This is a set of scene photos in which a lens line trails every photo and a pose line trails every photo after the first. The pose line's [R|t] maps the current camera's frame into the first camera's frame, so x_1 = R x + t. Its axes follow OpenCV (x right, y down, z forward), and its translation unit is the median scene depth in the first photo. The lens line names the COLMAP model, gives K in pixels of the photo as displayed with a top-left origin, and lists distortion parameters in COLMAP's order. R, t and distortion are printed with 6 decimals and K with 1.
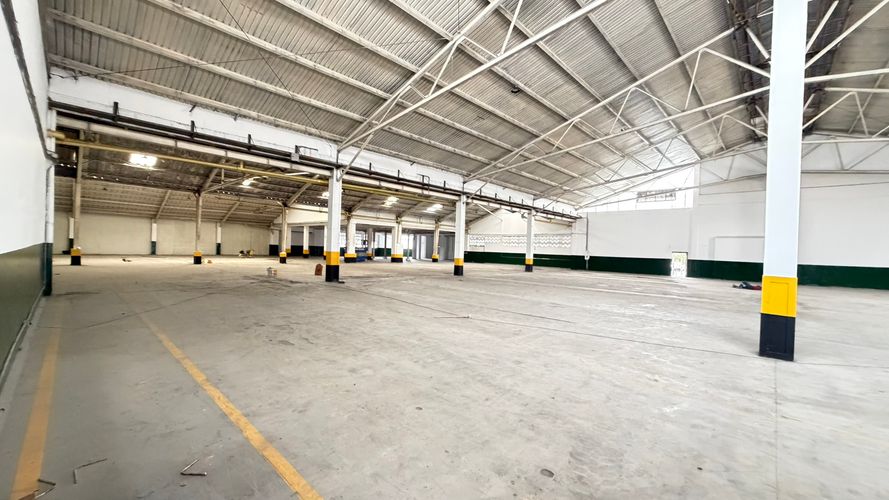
lens RADIAL K [[354.8, 0, 440.9], [0, 354.8, 250.7], [0, 0, 1]] dist [0.001256, -0.000407]
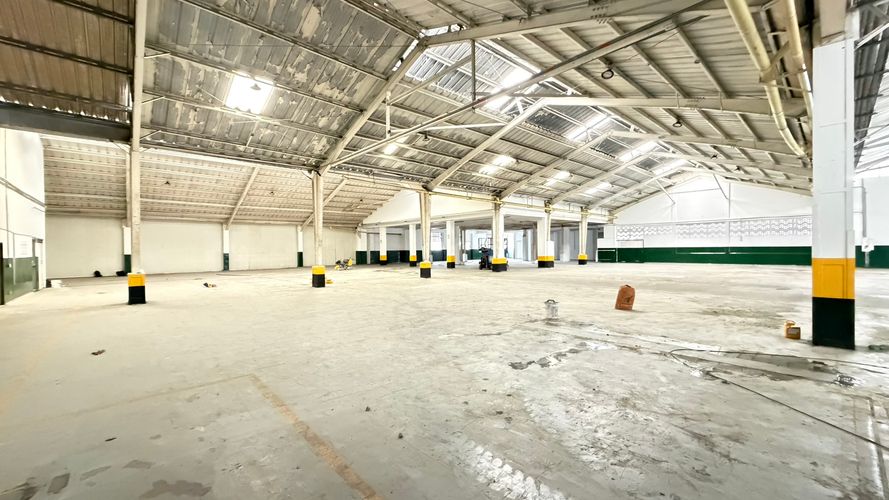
lens RADIAL K [[354.6, 0, 445.8], [0, 354.6, 251.4], [0, 0, 1]] dist [0.000216, 0.000150]
pose [[0.996086, -0.045607, -0.075719, -0.489204], [0.045814, 0.998949, 0.001000, -0.016257], [0.075594, -0.004465, 0.997129, 0.471378]]
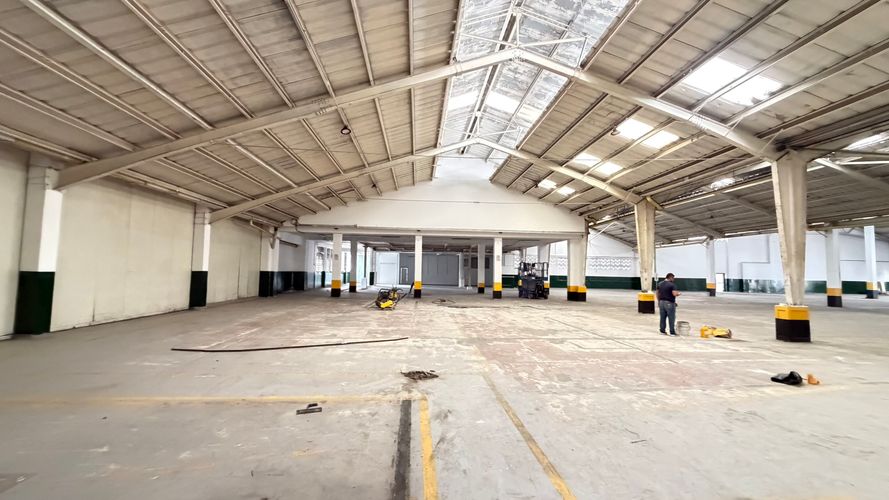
lens RADIAL K [[354.6, 0, 442.0], [0, 354.6, 250.2], [0, 0, 1]] dist [0.000216, 0.000150]
pose [[0.679487, 0.025027, 0.733260, -1.407676], [0.007390, 0.999134, -0.040949, -0.049872], [-0.733650, 0.033243, 0.678714, 1.186715]]
